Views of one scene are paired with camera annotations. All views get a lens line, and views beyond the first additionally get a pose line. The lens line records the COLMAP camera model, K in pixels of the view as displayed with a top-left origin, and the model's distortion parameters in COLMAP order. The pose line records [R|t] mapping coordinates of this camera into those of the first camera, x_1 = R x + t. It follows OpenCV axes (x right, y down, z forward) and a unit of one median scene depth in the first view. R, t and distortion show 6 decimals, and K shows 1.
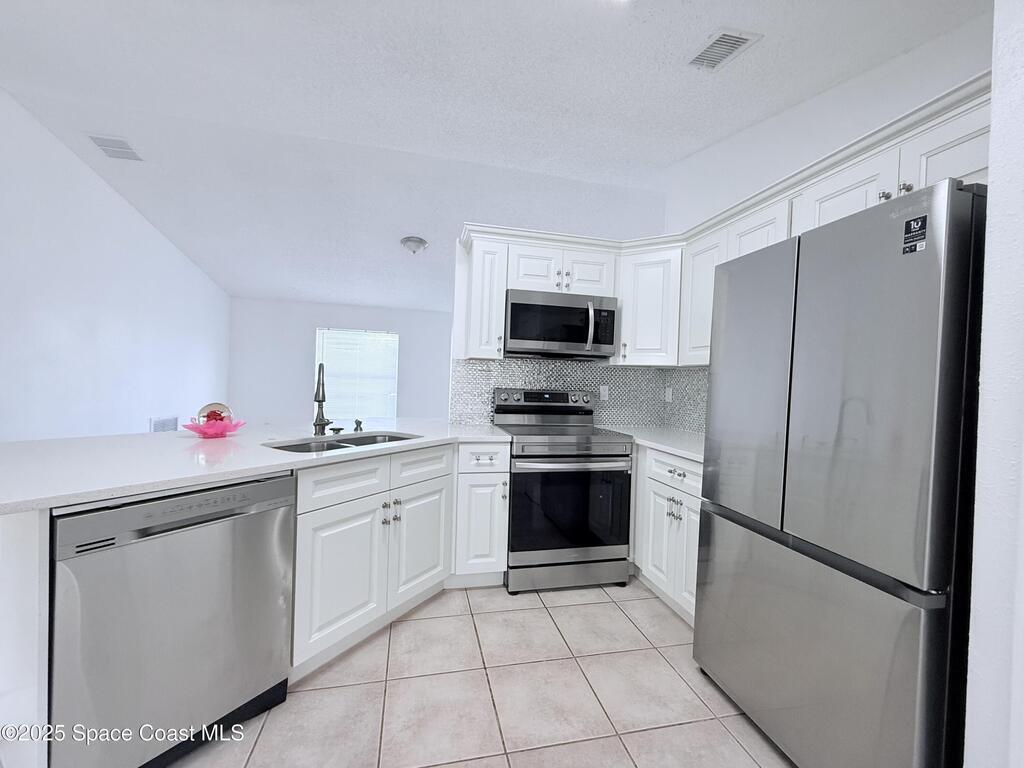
lens RADIAL K [[409.7, 0, 506.7], [0, 409.7, 384.5], [0, 0, 1]] dist [0.000534, -0.000001]
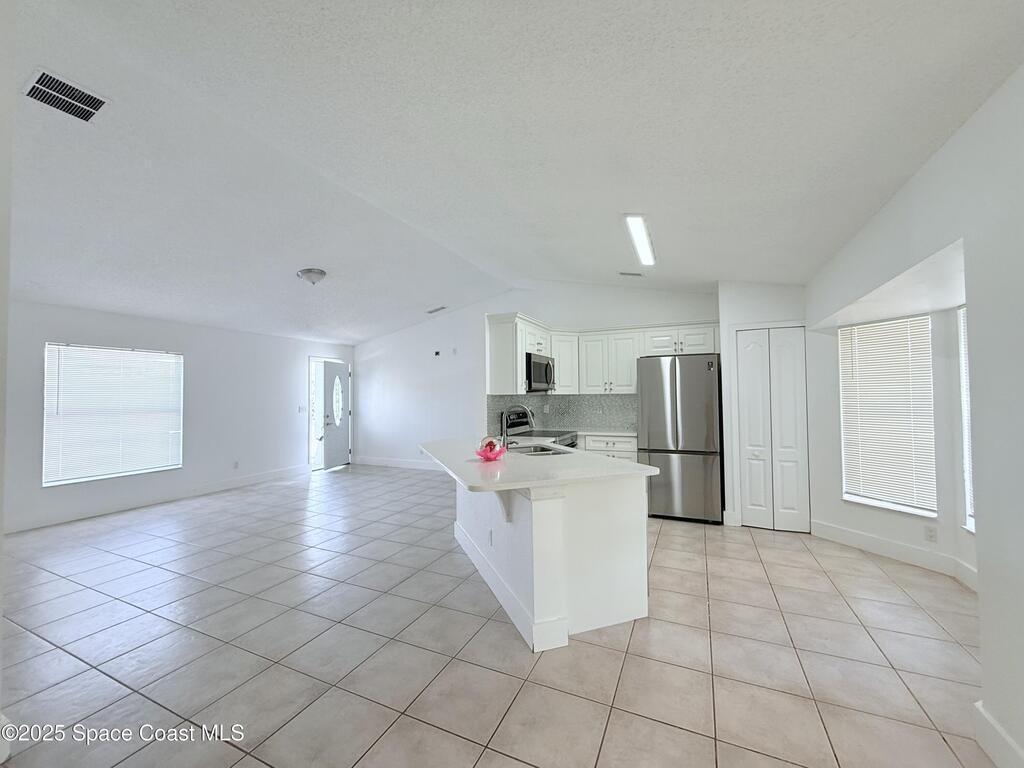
lens RADIAL K [[409.7, 0, 508.8], [0, 409.7, 384.3], [0, 0, 1]] dist [0.000534, -0.000001]
pose [[0.608409, -0.020733, 0.793353, -1.388622], [0.040766, 0.999155, -0.005152, -0.098640], [-0.792576, 0.035476, 0.608740, 0.047581]]
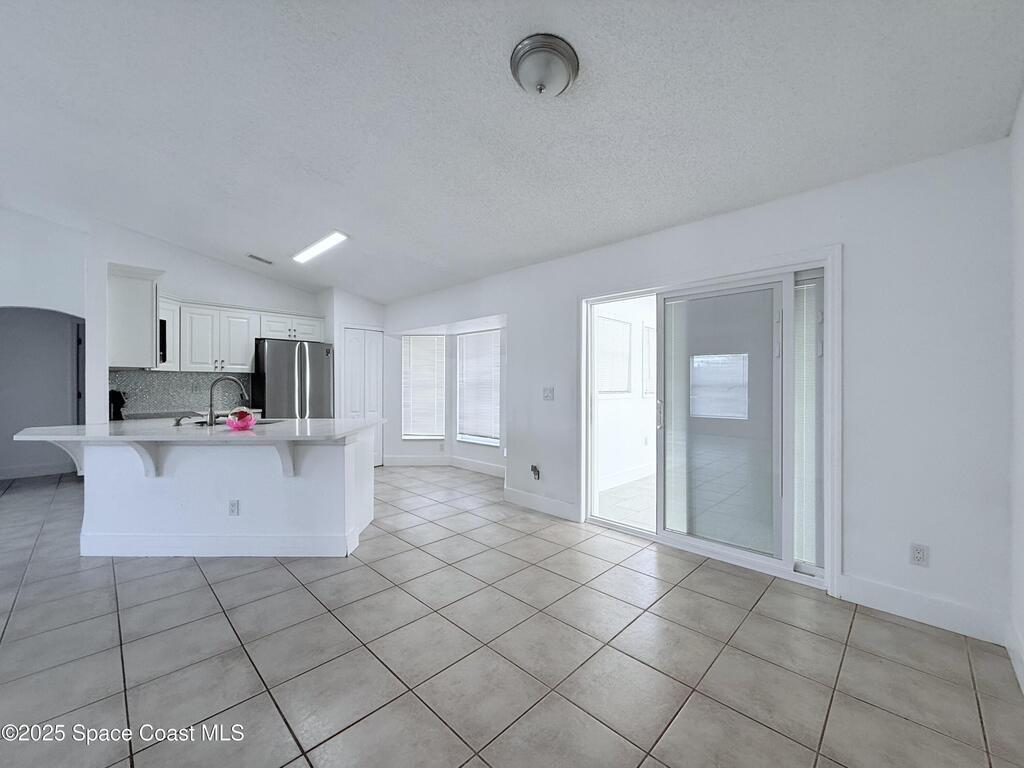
lens RADIAL K [[409.7, 0, 508.7], [0, 409.7, 384.0], [0, 0, 1]] dist [0.000534, -0.000001]
pose [[-0.538446, -0.040069, 0.841707, -1.872209], [-0.012125, 0.999134, 0.039807, -0.080140], [-0.842573, 0.011228, -0.538465, 0.756151]]
